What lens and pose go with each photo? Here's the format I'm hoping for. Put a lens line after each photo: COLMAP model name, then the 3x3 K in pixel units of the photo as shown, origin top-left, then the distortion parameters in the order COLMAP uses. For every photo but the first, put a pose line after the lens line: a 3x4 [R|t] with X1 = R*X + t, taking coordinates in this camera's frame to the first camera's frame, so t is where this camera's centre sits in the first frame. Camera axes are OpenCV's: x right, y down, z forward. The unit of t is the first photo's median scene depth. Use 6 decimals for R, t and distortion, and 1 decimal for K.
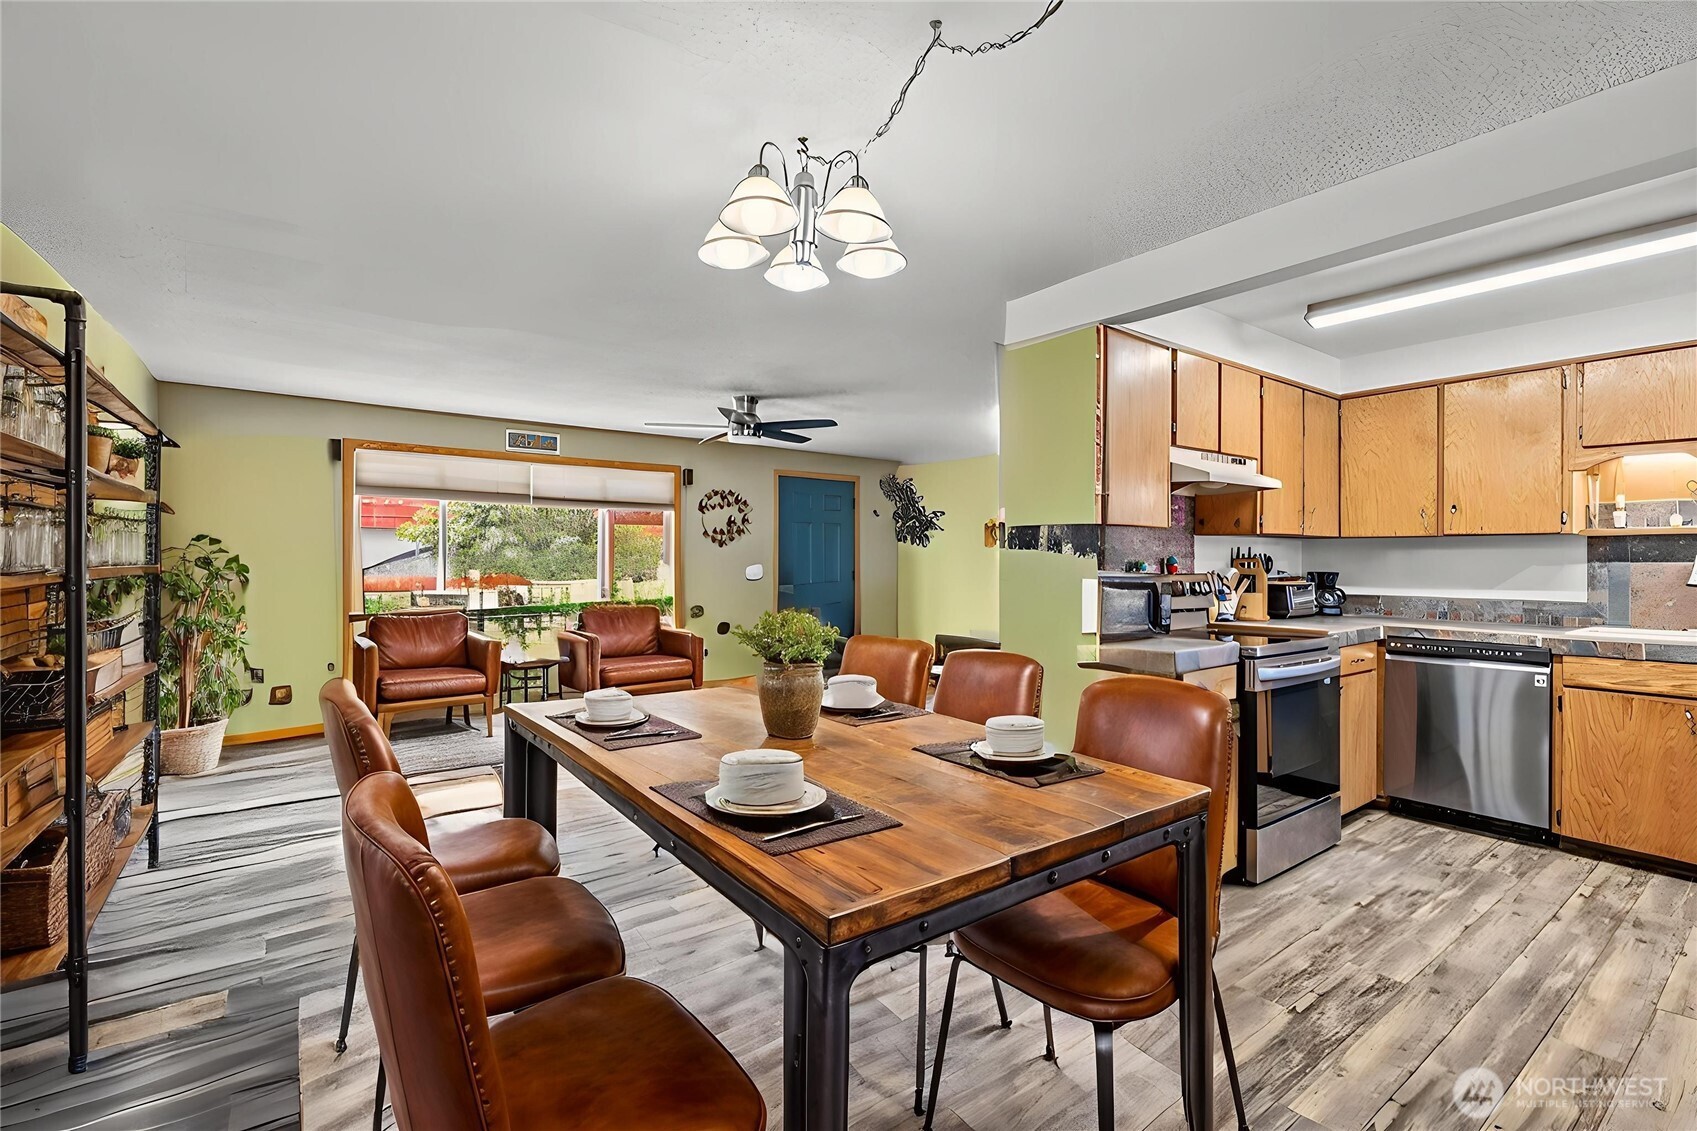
lens RADIAL K [[763.0, 0, 846.8], [0, 763.0, 556.9], [0, 0, 1]] dist [-0.030490, 0.011827]
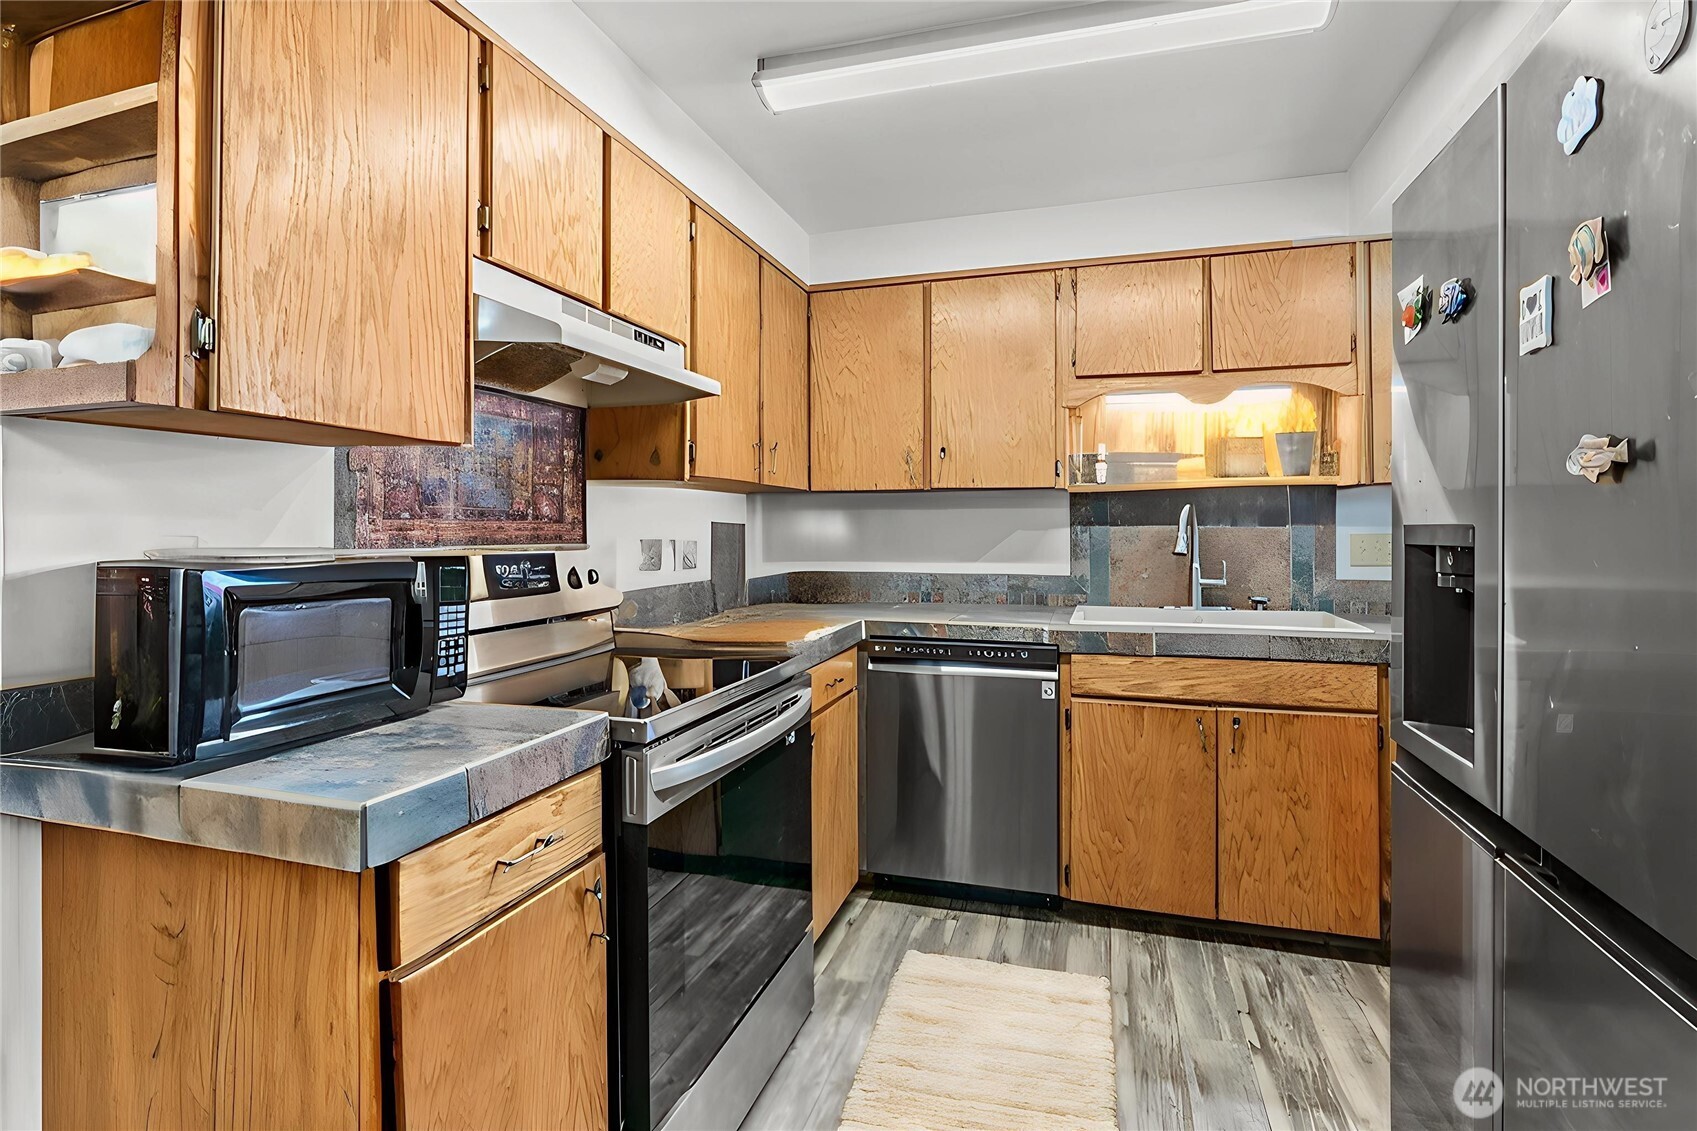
lens RADIAL K [[825.2, 0, 878.6], [0, 825.2, 558.7], [0, 0, 1]] dist [-0.002537, -0.000382]
pose [[0.788665, -0.025302, 0.614303, 0.283964], [-0.000415, 0.999131, 0.041685, 0.005353], [-0.614823, -0.033131, 0.787969, 0.434396]]
